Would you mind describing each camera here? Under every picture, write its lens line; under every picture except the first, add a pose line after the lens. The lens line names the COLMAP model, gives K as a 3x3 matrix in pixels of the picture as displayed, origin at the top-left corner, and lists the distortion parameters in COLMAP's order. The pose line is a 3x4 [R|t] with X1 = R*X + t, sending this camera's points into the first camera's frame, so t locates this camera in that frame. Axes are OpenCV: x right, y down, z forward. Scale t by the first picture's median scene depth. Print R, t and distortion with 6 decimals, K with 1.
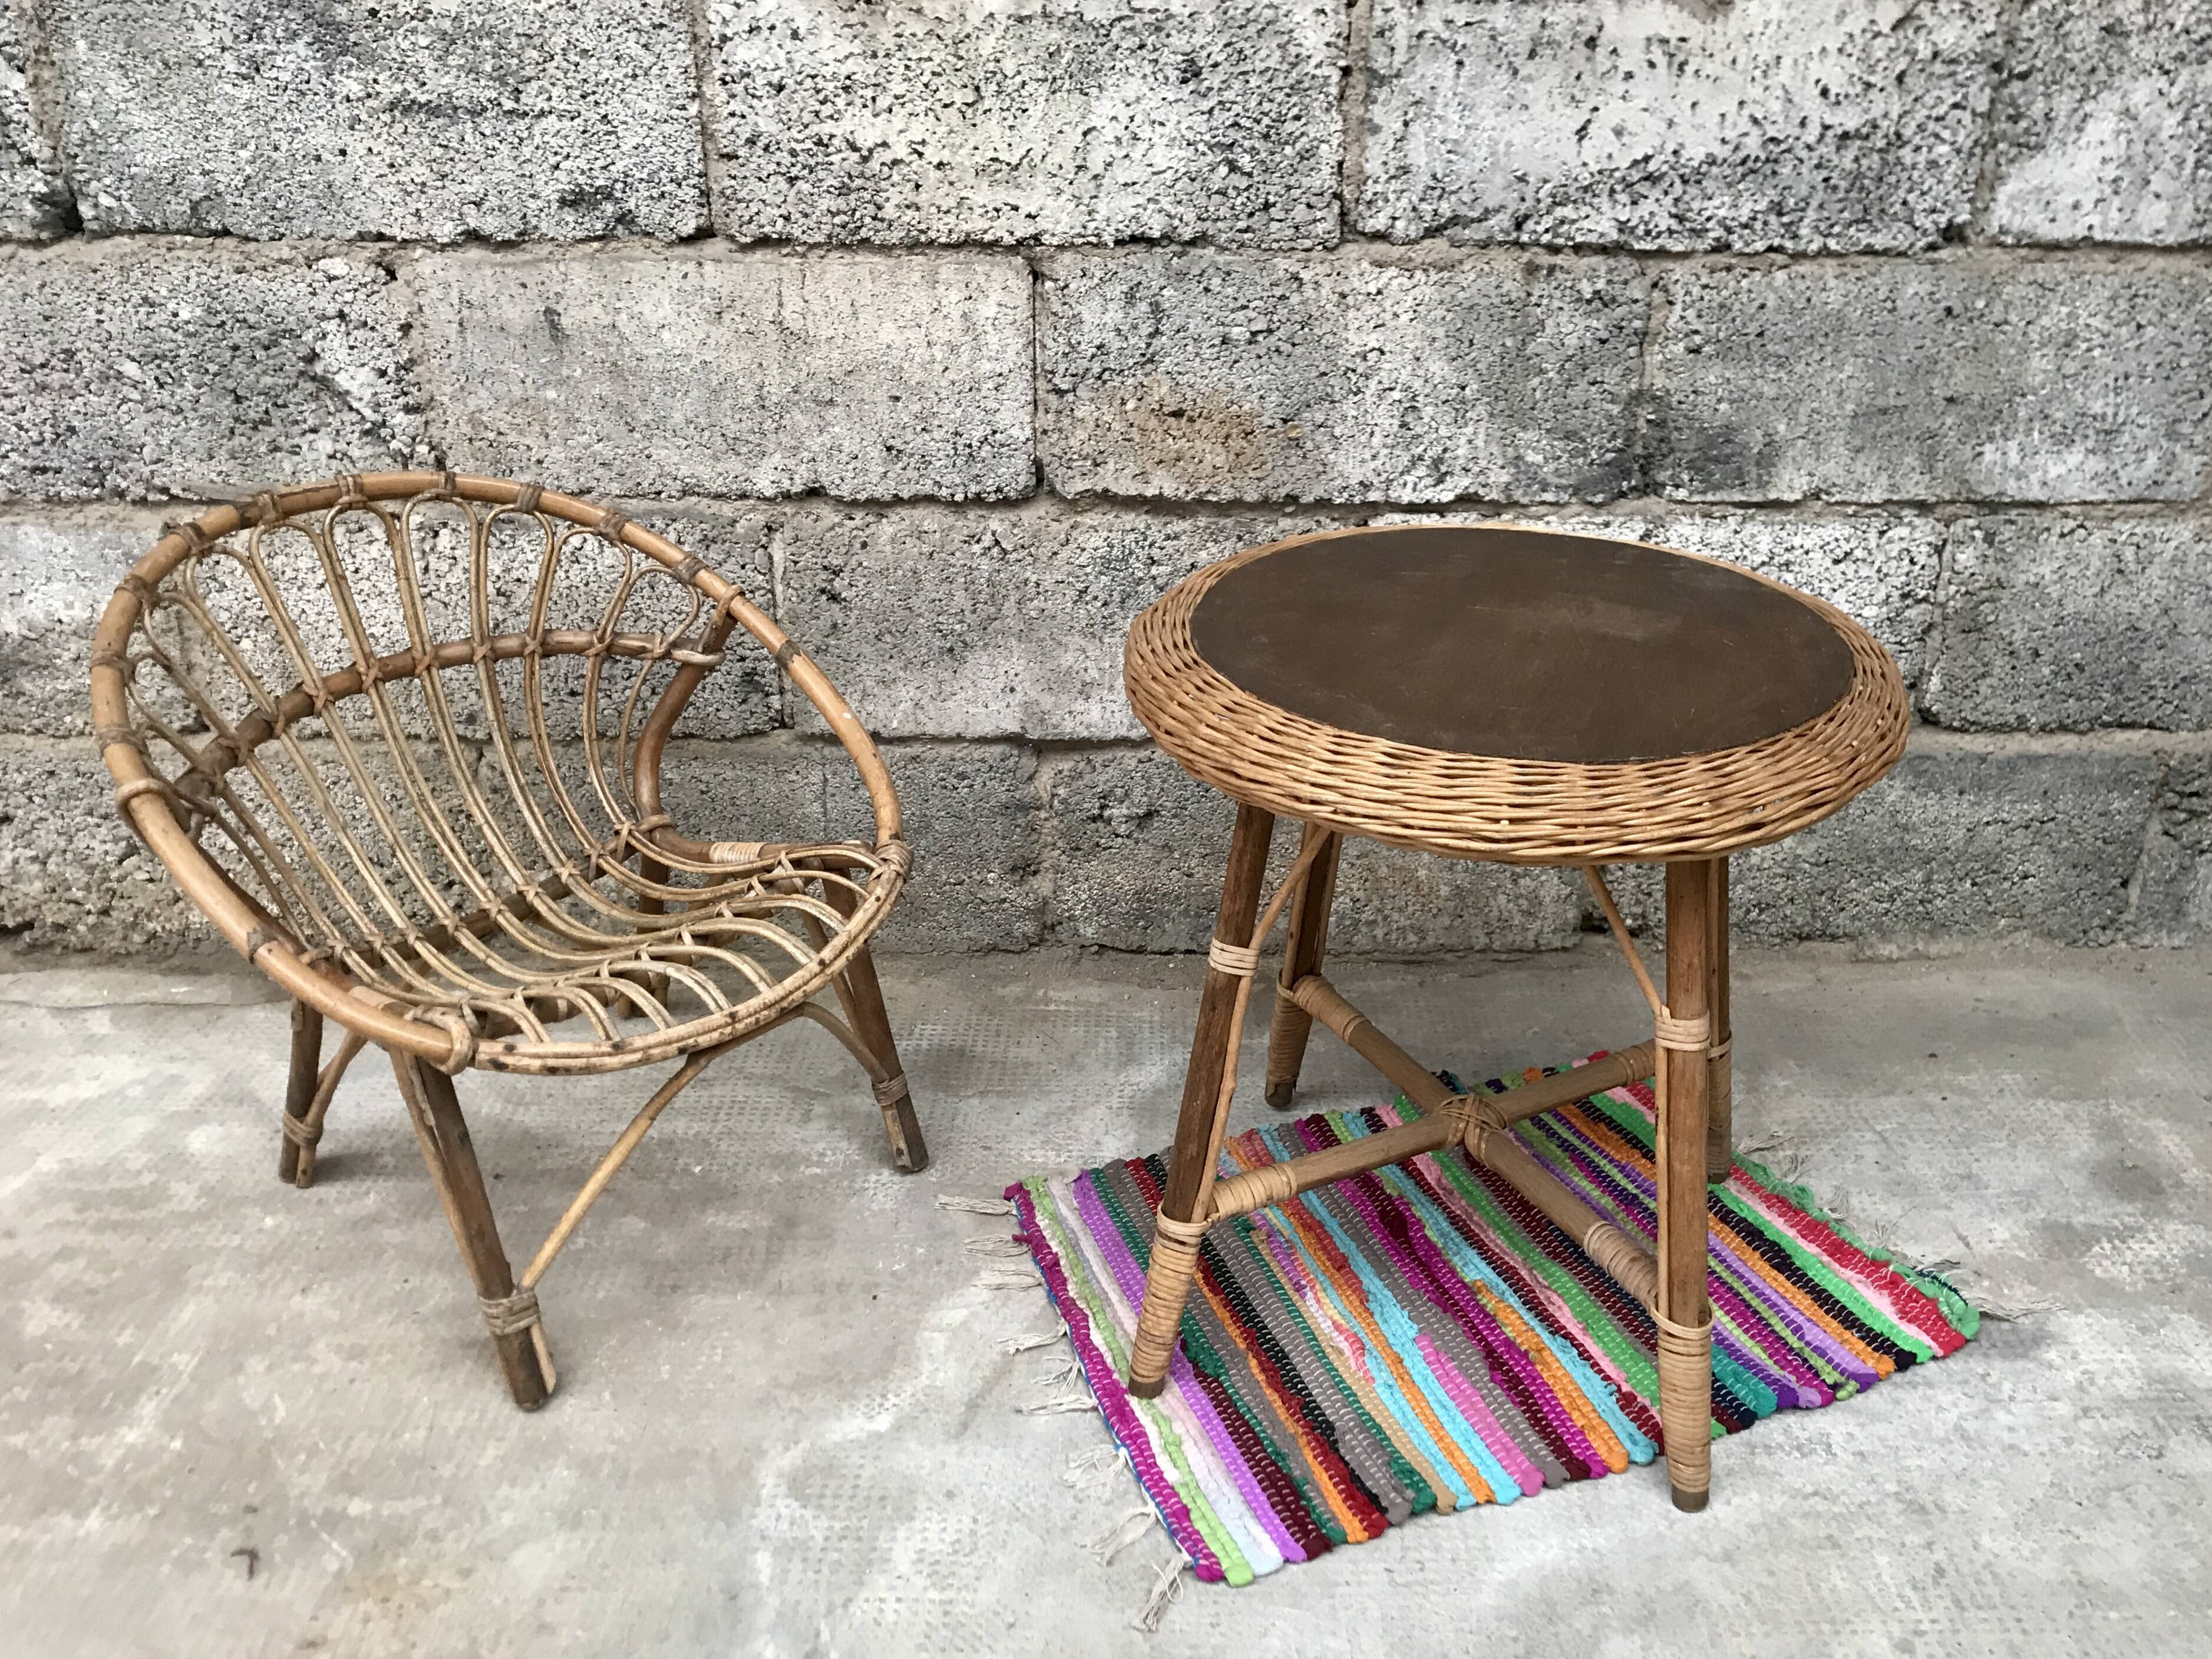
lens RADIAL K [[1982.2, 0, 1163.4], [0, 1982.2, 836.6], [0, 0, 1]] dist [0.006941, 0.001324]
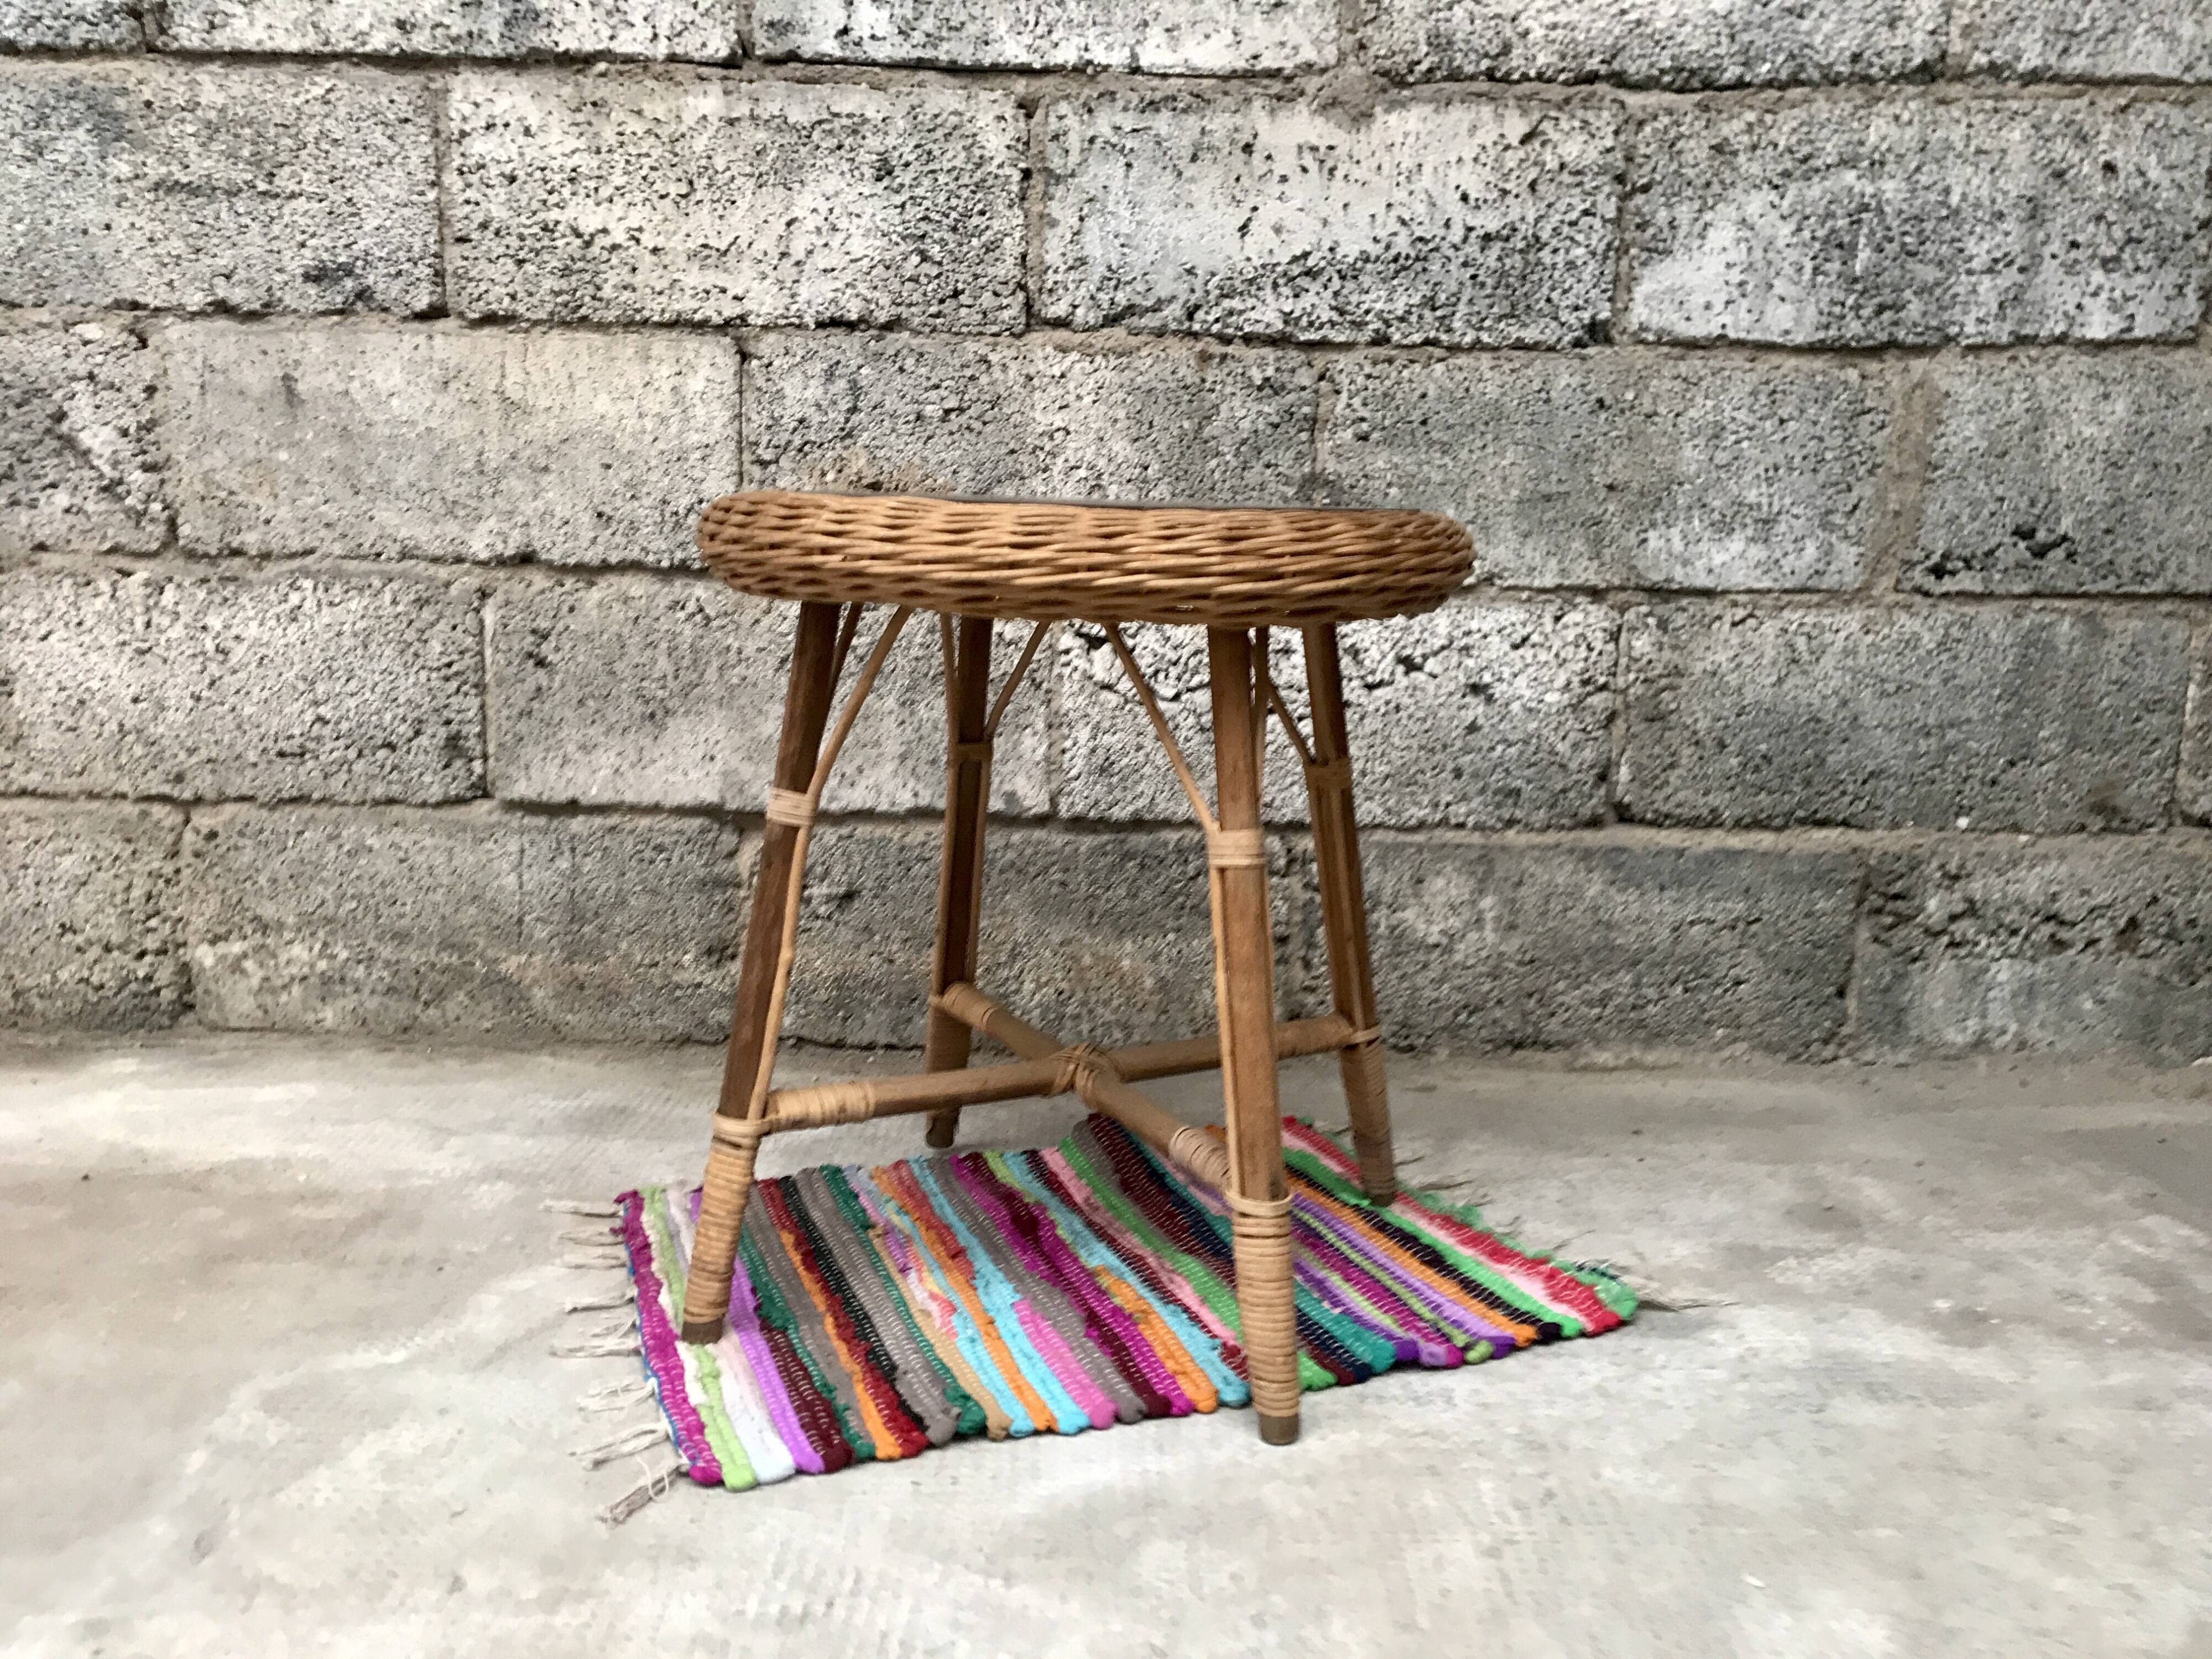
lens RADIAL K [[1848.3, 0, 1109.4], [0, 1848.3, 844.1], [0, 0, 1]] dist [0.000085, 0.011517]
pose [[0.999746, 0.019231, -0.011767, 0.150291], [-0.021677, 0.963380, -0.267261, 0.233790], [0.006197, 0.267448, 0.963552, 0.109363]]
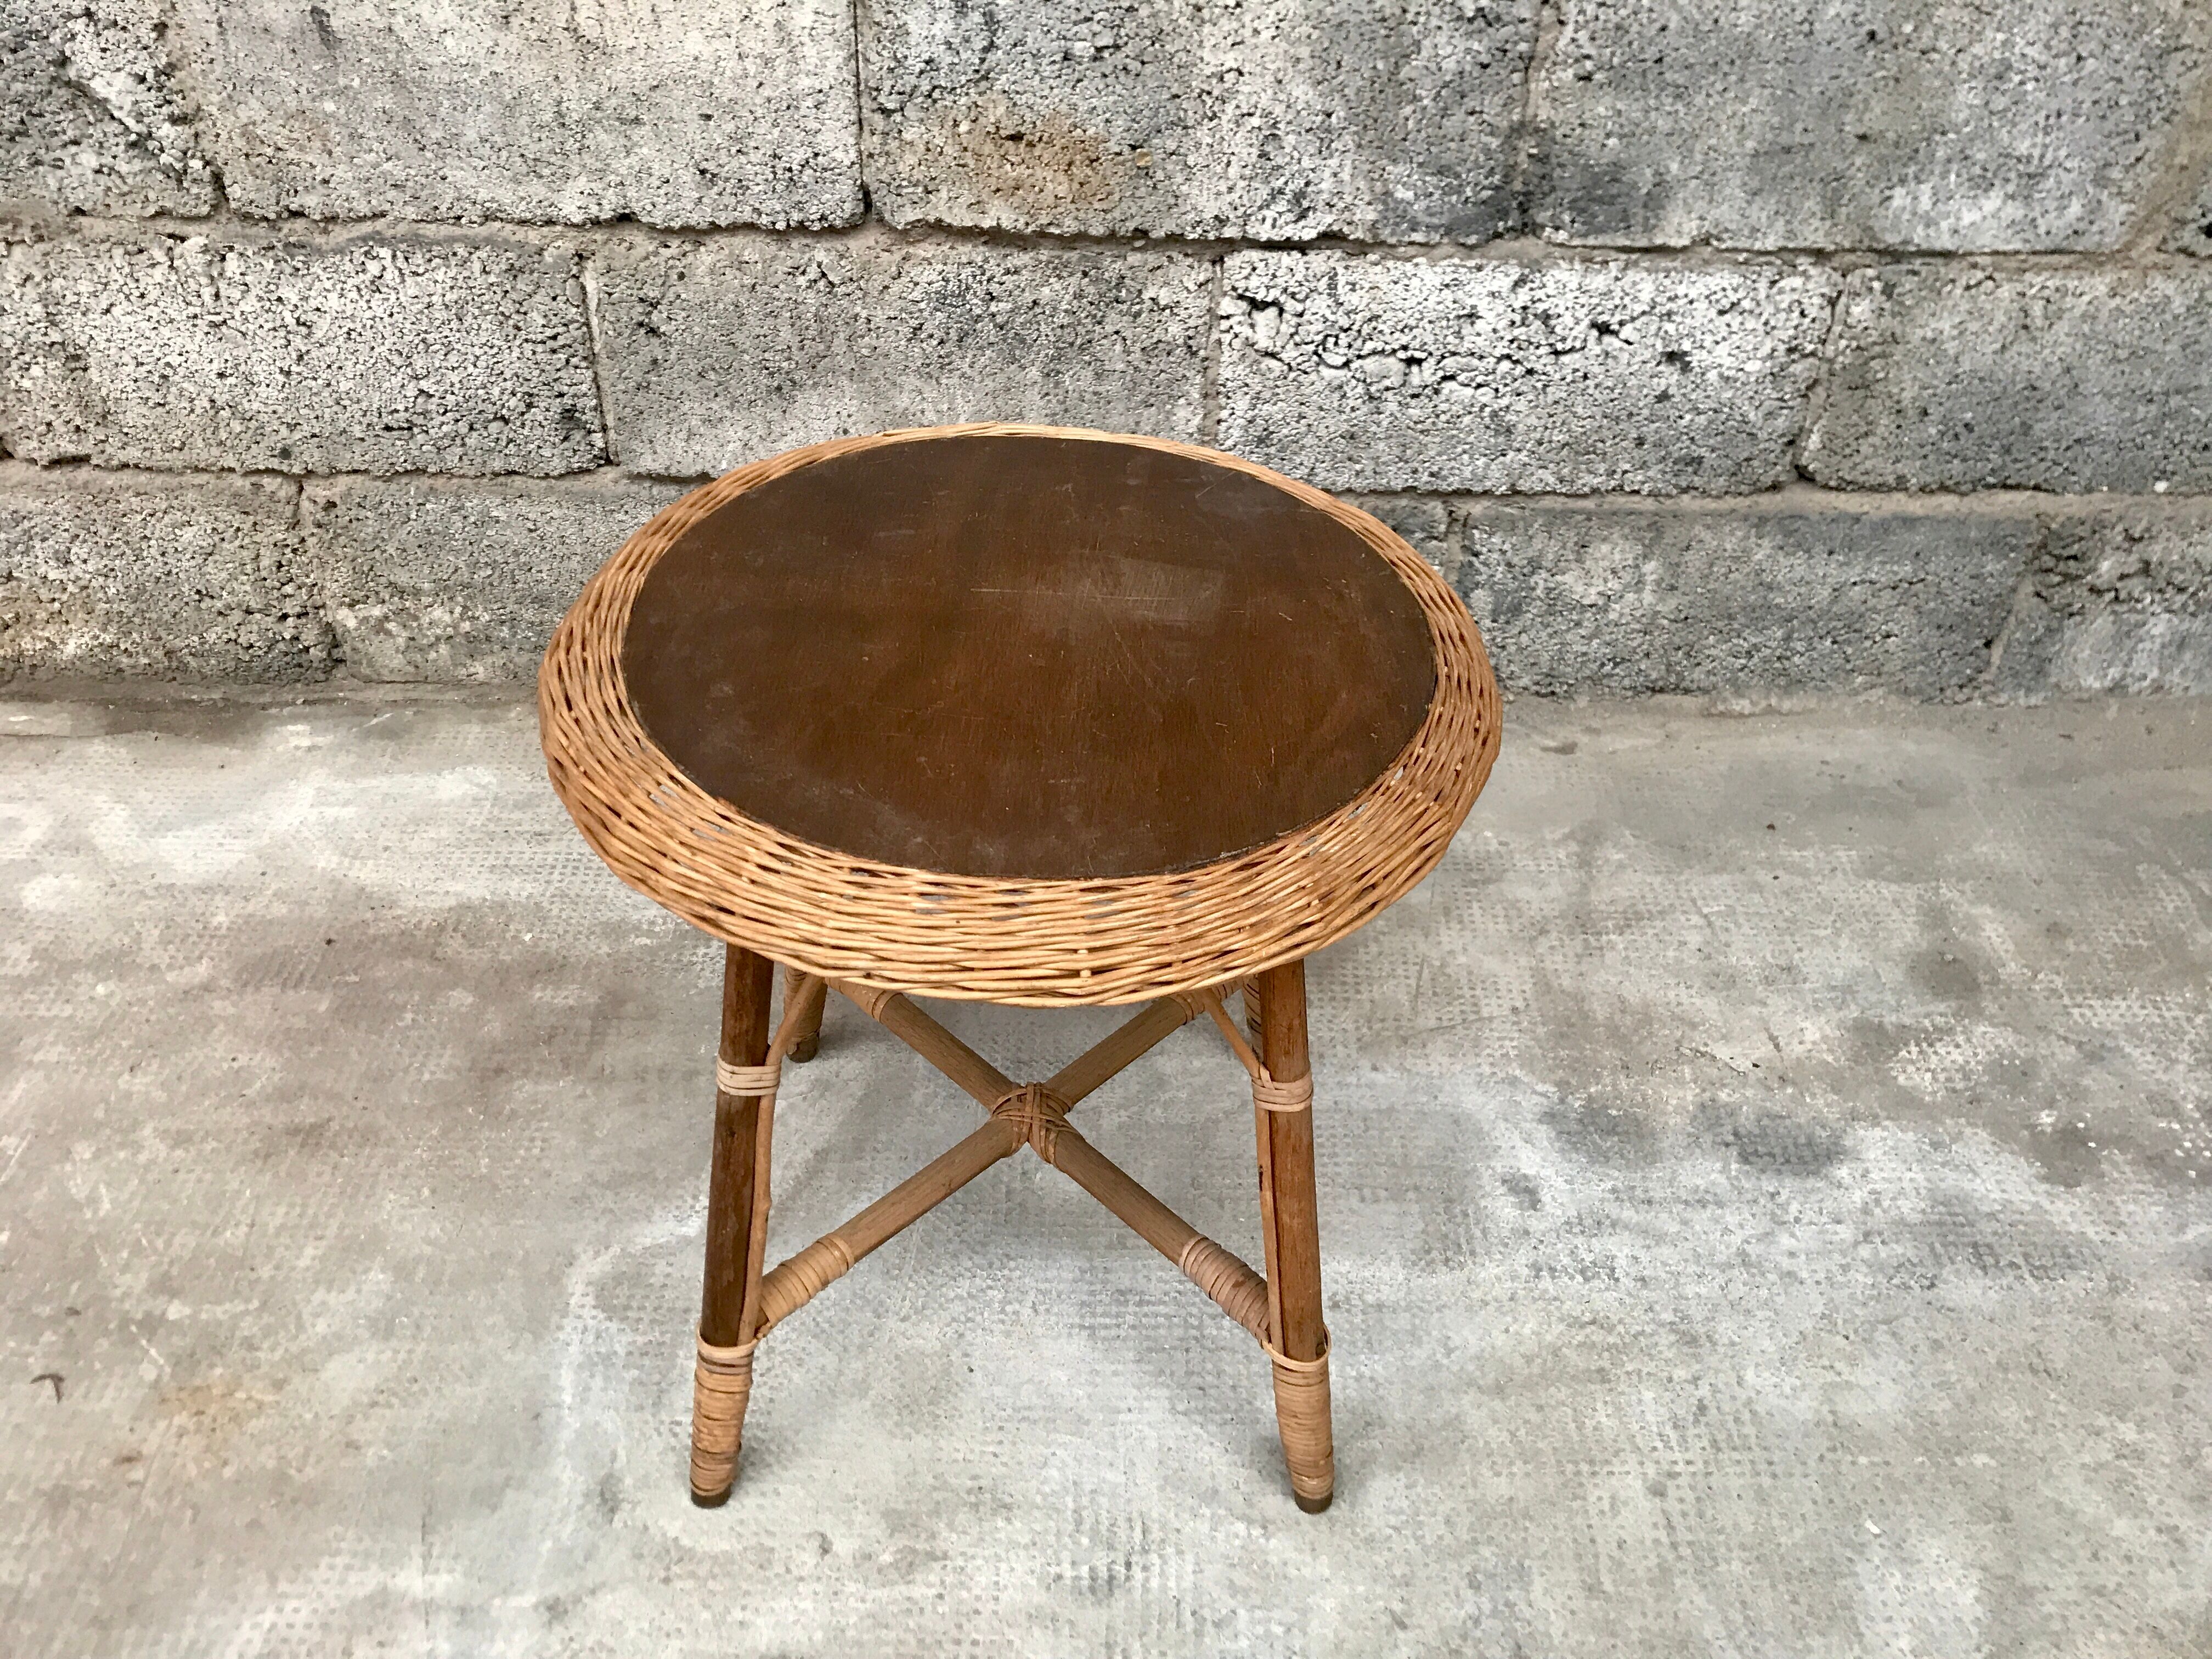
lens RADIAL K [[1848.3, 0, 1095.2], [0, 1848.3, 833.6], [0, 0, 1]] dist [0.000085, 0.011517]
pose [[0.999830, 0.018282, -0.002469, 0.052912], [-0.017190, 0.971821, 0.235094, -0.105385], [0.006697, -0.235012, 0.971969, 0.097524]]
